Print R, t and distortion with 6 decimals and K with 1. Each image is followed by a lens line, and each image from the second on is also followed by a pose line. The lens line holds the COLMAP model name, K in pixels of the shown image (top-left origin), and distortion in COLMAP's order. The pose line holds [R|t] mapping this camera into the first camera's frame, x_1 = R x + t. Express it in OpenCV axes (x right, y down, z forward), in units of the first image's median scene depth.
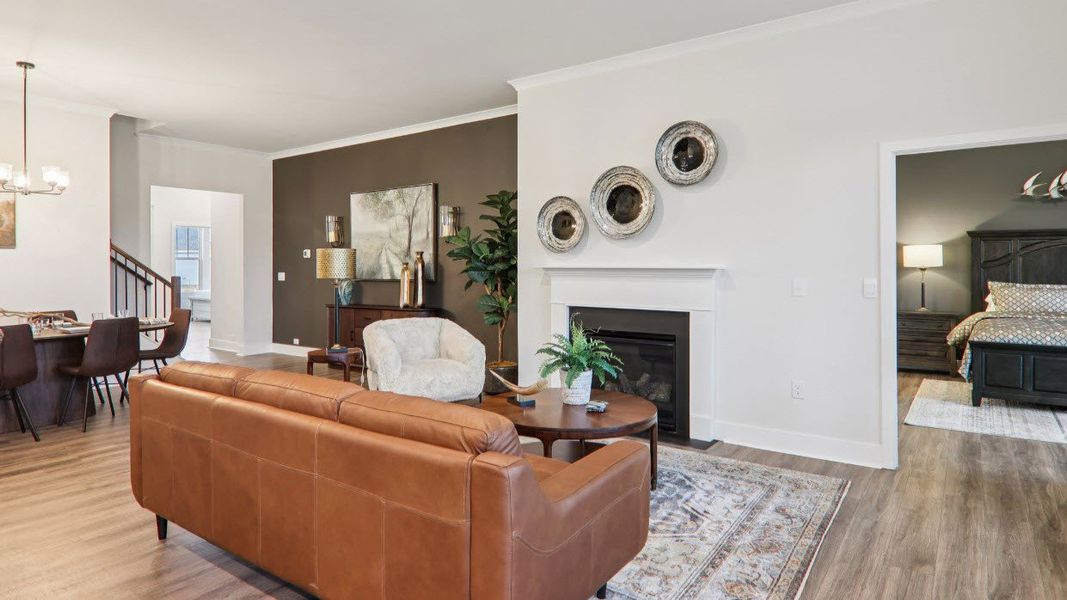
lens RADIAL K [[601.0, 0, 524.5], [0, 601.0, 273.6], [0, 0, 1]] dist [0.012339, -0.017766]
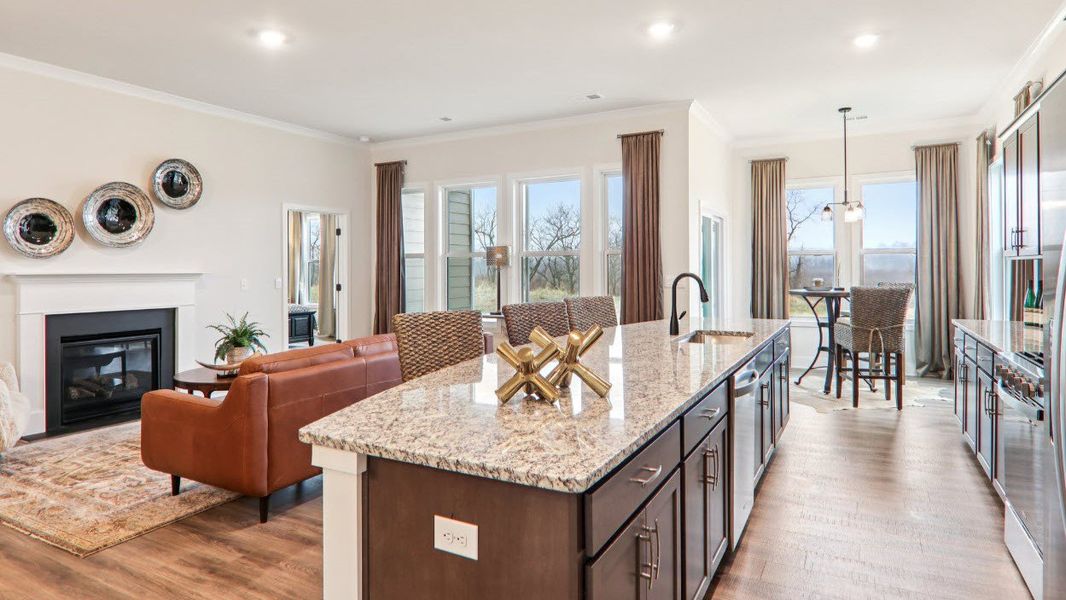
lens RADIAL K [[600.5, 0, 538.4], [0, 600.5, 268.4], [0, 0, 1]] dist [0.012339, -0.017766]
pose [[-0.134238, 0.001918, 0.990947, -0.990867], [0.021245, 0.999774, 0.000943, -0.003791], [-0.990721, 0.021179, -0.134248, 0.370925]]
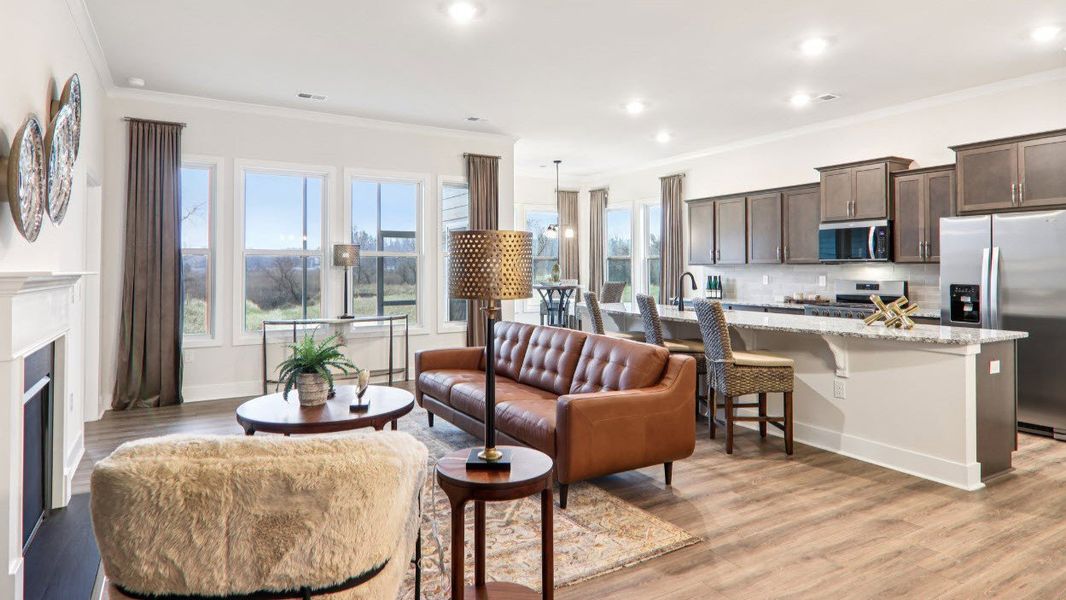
lens RADIAL K [[600.5, 0, 525.4], [0, 600.5, 260.3], [0, 0, 1]] dist [0.012339, -0.017766]
pose [[-0.913124, 0.007777, 0.407608, -0.480826], [0.008151, 0.999966, -0.000821, -0.018010], [-0.407600, 0.002573, -0.913157, 1.299557]]
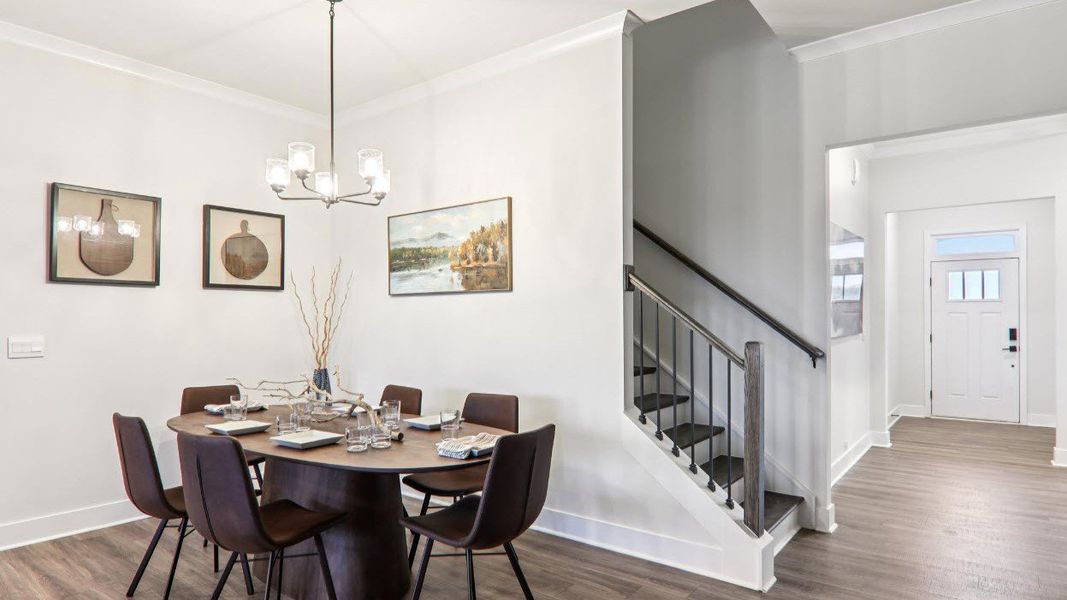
lens RADIAL K [[601.0, 0, 531.1], [0, 601.0, 310.8], [0, 0, 1]] dist [0.012339, -0.017766]
pose [[-0.032649, -0.011617, -0.999399, -0.219964], [-0.012180, 0.999863, -0.011225, -0.015883], [0.999393, 0.011806, -0.032786, 1.217549]]
